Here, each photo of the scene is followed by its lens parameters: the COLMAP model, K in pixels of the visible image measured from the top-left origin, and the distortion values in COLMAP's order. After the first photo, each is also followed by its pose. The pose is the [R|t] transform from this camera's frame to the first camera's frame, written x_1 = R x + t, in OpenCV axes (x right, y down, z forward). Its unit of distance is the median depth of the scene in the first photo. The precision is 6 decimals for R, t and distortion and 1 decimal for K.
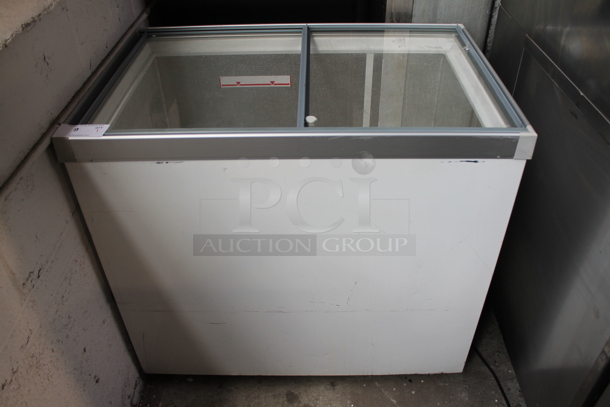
lens RADIAL K [[514.9, 0, 305.0], [0, 514.9, 203.5], [0, 0, 1]] dist [-0.108016, 0.001027]
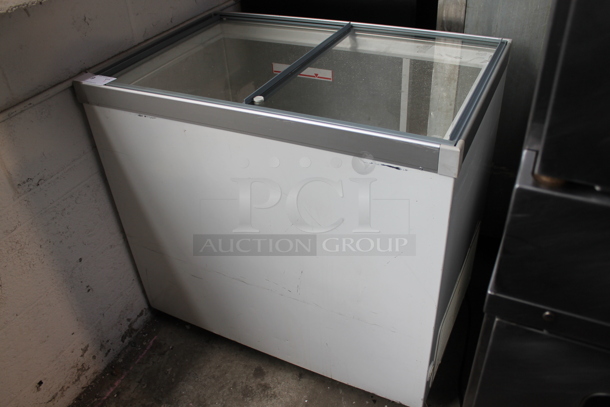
lens RADIAL K [[514.9, 0, 305.0], [0, 514.9, 203.5], [0, 0, 1]] dist [-0.108016, 0.001027]
pose [[0.896257, 0.230944, -0.378665, 0.389069], [-0.240817, 0.970326, 0.021807, 0.000601], [0.372465, 0.071645, 0.925277, 0.048189]]
